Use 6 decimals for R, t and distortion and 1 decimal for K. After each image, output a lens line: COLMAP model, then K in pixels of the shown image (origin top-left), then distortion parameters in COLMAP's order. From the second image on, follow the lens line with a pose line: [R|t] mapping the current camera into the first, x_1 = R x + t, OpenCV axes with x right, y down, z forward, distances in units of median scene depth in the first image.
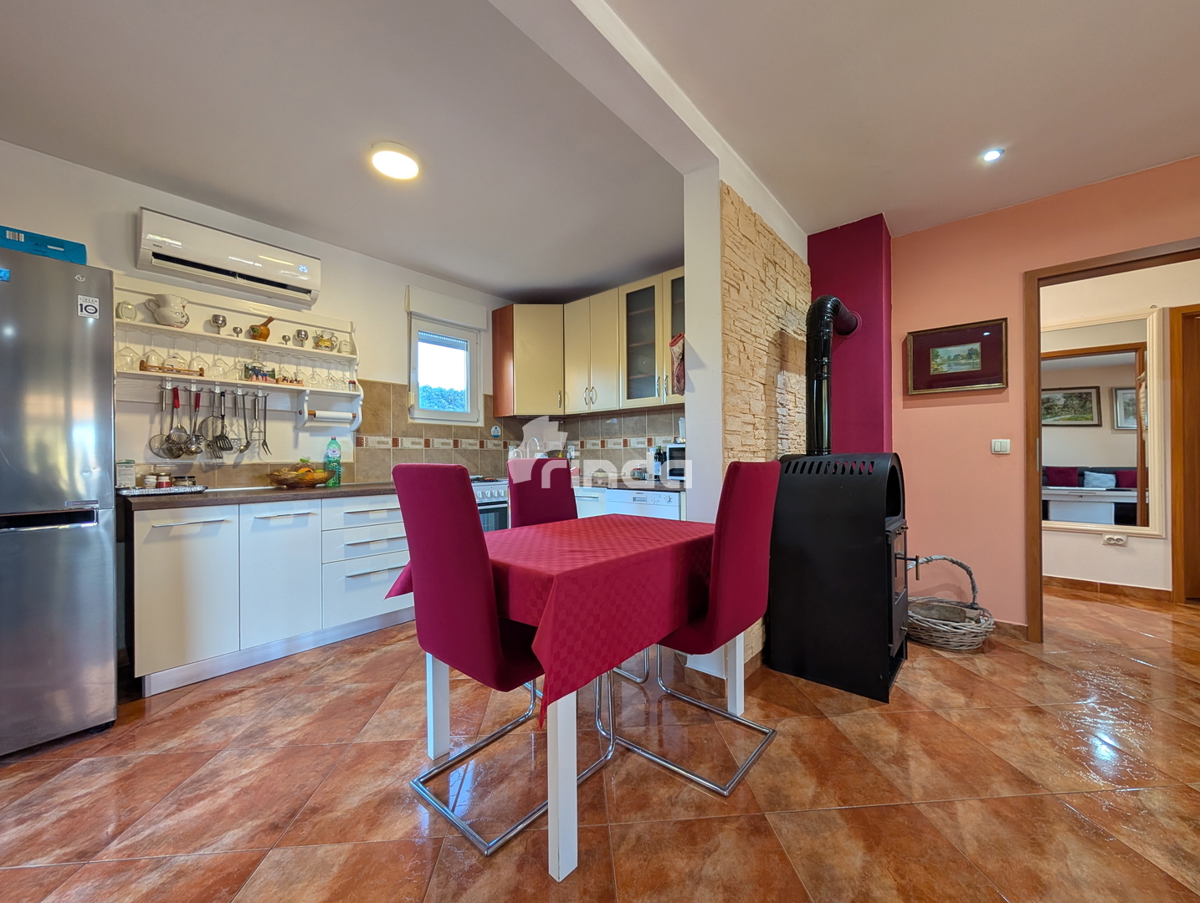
lens RADIAL K [[452.3, 0, 603.4], [0, 452.3, 457.9], [0, 0, 1]] dist [-0.001264, 0.000266]
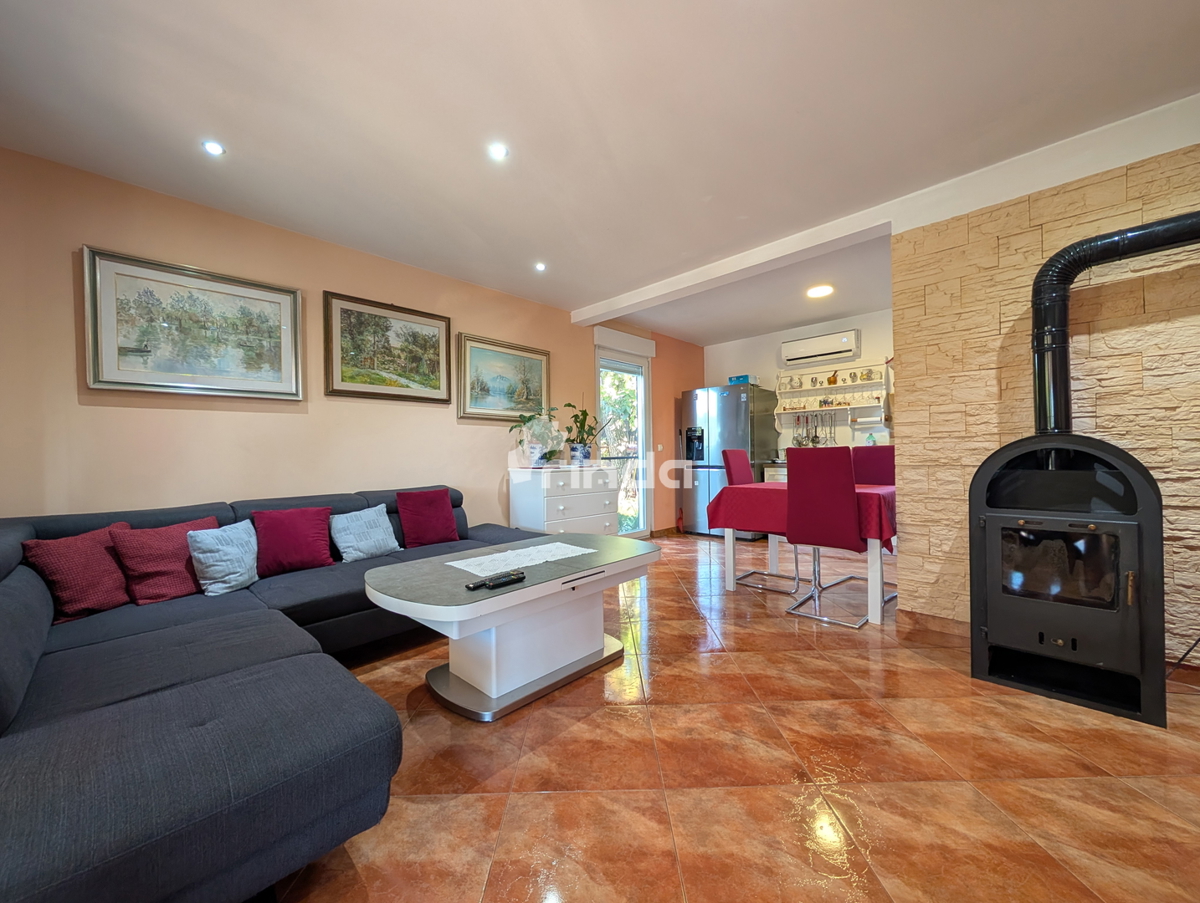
lens RADIAL K [[452.3, 0, 603.7], [0, 452.3, 455.4], [0, 0, 1]] dist [-0.001264, 0.000266]
pose [[-0.058259, 0.007588, -0.998273, 1.221746], [0.011925, 0.999905, 0.006905, 0.011750], [0.998230, -0.011503, -0.058344, 0.160810]]
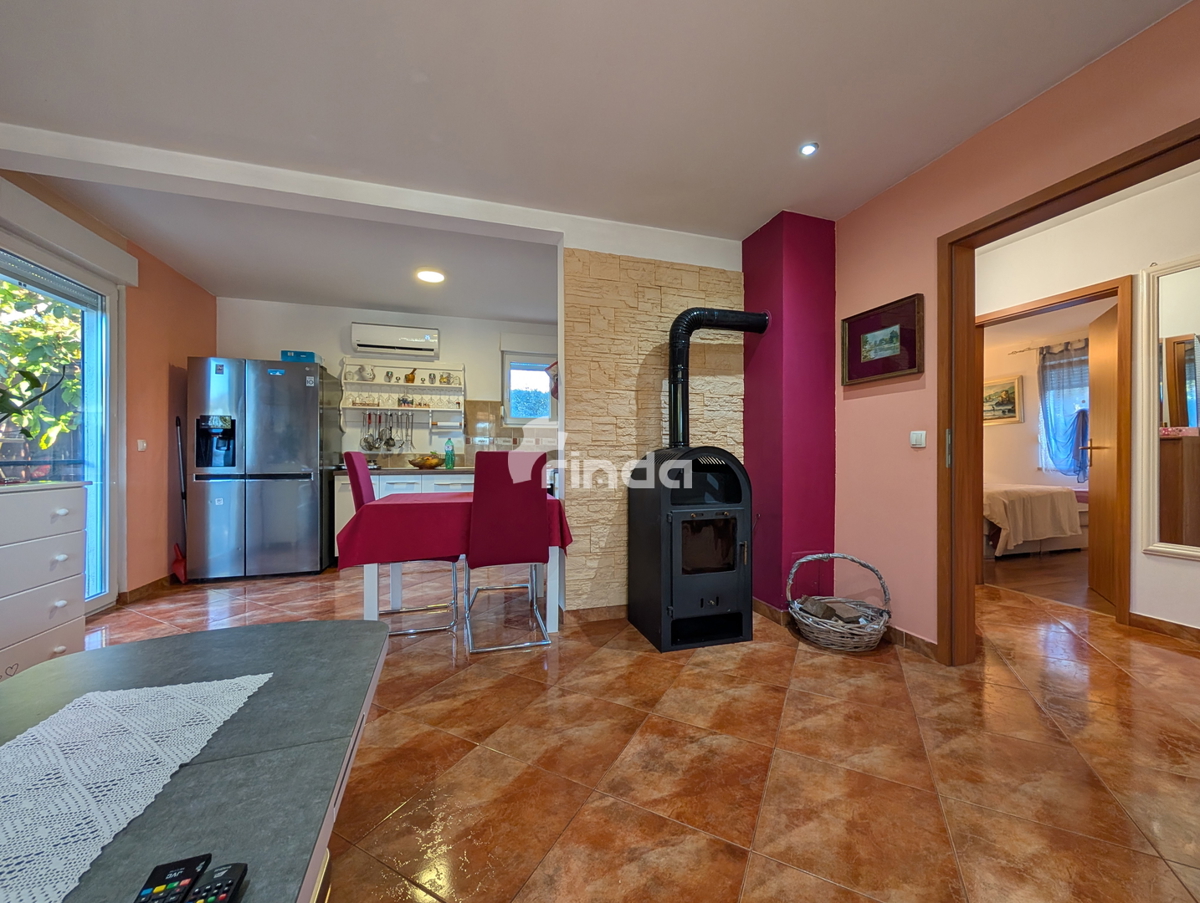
lens RADIAL K [[452.3, 0, 603.6], [0, 452.3, 457.0], [0, 0, 1]] dist [-0.001264, 0.000266]
pose [[0.848893, 0.008595, -0.528494, 0.809295], [-0.007023, 0.999963, 0.004983, 0.010064], [0.528518, -0.000518, 0.848922, -0.076697]]
